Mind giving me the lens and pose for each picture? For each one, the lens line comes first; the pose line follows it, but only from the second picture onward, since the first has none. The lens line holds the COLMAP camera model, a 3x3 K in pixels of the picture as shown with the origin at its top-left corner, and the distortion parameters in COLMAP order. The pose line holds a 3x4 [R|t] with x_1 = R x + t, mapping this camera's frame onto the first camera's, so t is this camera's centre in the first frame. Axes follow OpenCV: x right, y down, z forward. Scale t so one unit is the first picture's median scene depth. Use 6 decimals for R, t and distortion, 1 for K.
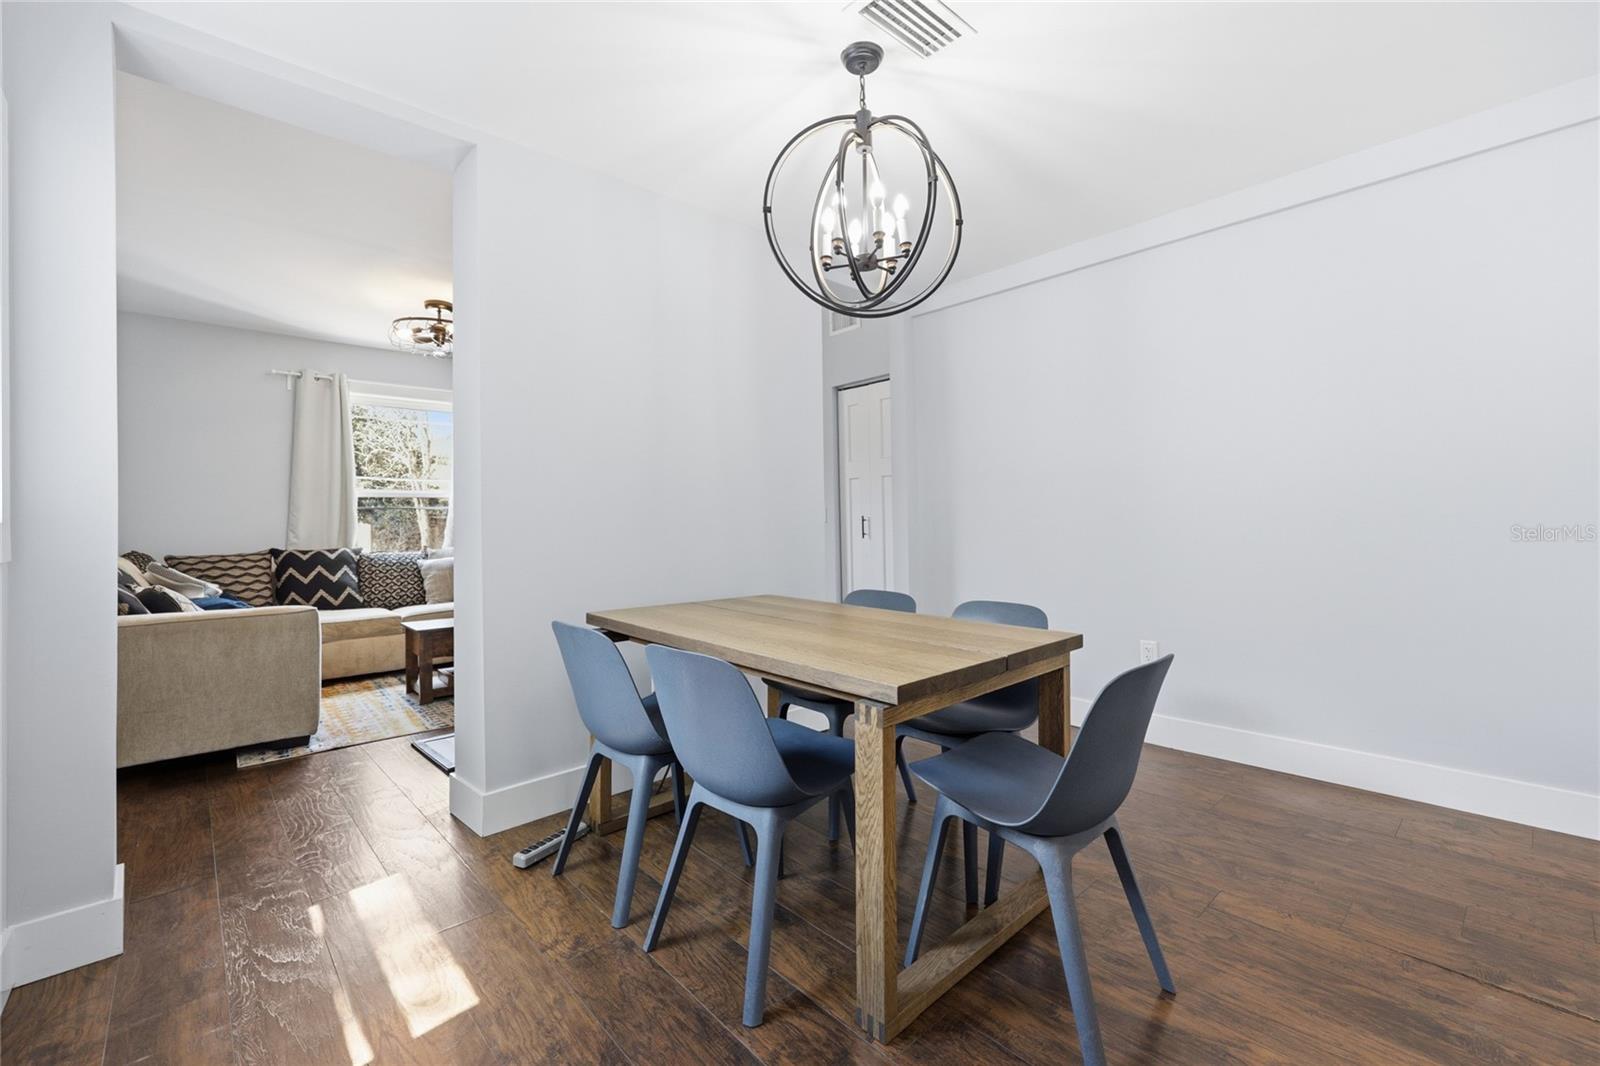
lens RADIAL K [[678.9, 0, 807.9], [0, 678.9, 511.7], [0, 0, 1]] dist [-0.002658, -0.000280]
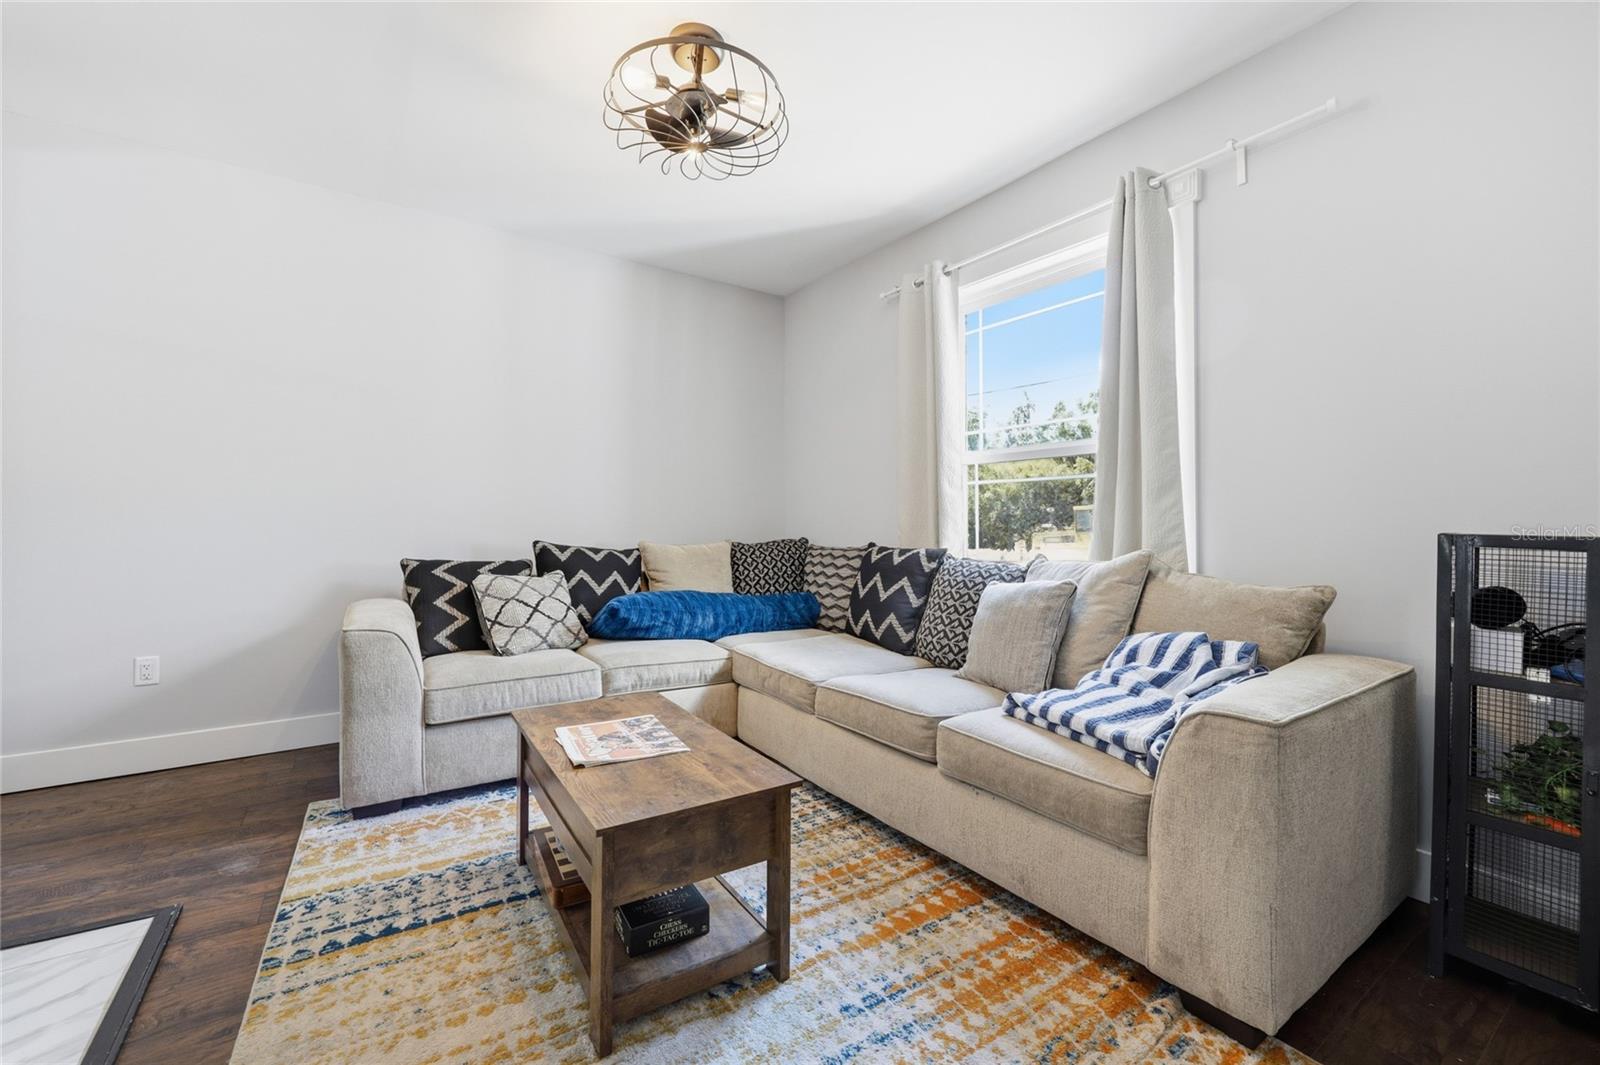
lens RADIAL K [[651.0, 0, 803.5], [0, 651.0, 522.5], [0, 0, 1]] dist [0.000659, -0.000327]
pose [[-0.149175, 0.020115, -0.988606, -0.094085], [0.018592, 0.999673, 0.017534, 0.019141], [0.988636, -0.015764, -0.149501, 1.062286]]
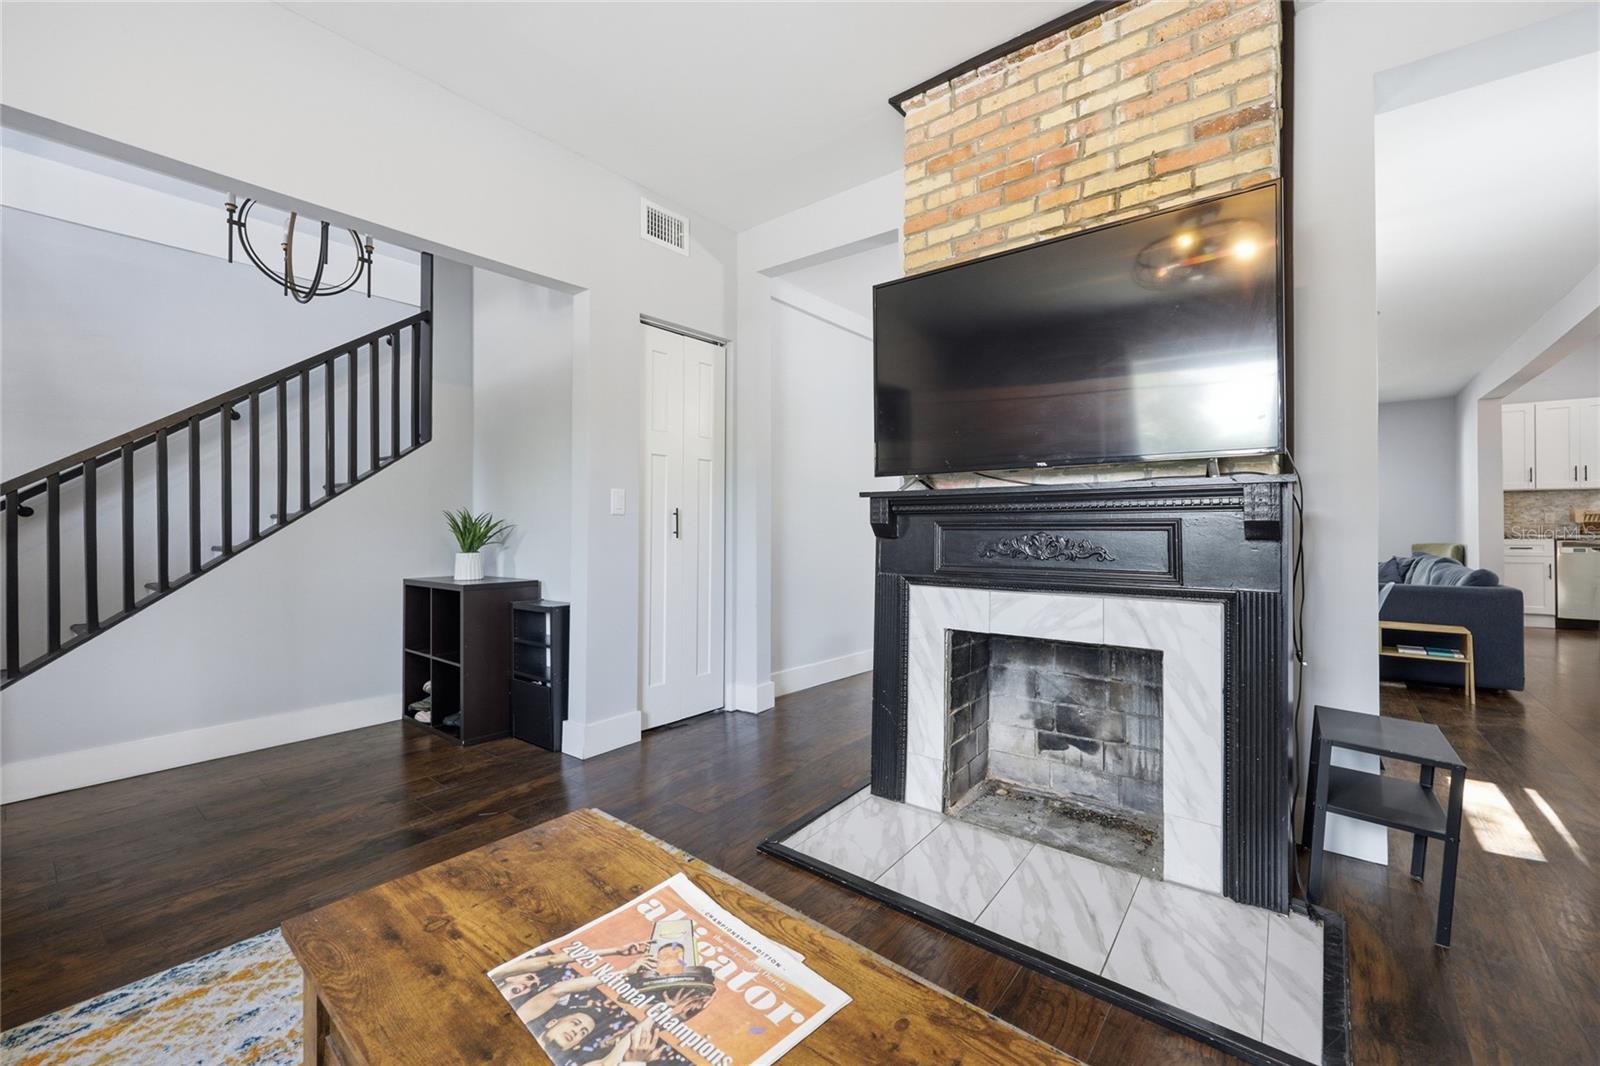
lens RADIAL K [[644.9, 0, 805.7], [0, 644.9, 529.4], [0, 0, 1]] dist [0.000517, -0.000060]
pose [[-0.144770, 0.014387, 0.989361, -0.587913], [-0.013065, 0.999779, -0.016451, 0.034008], [-0.989379, -0.015308, -0.144550, 0.898546]]
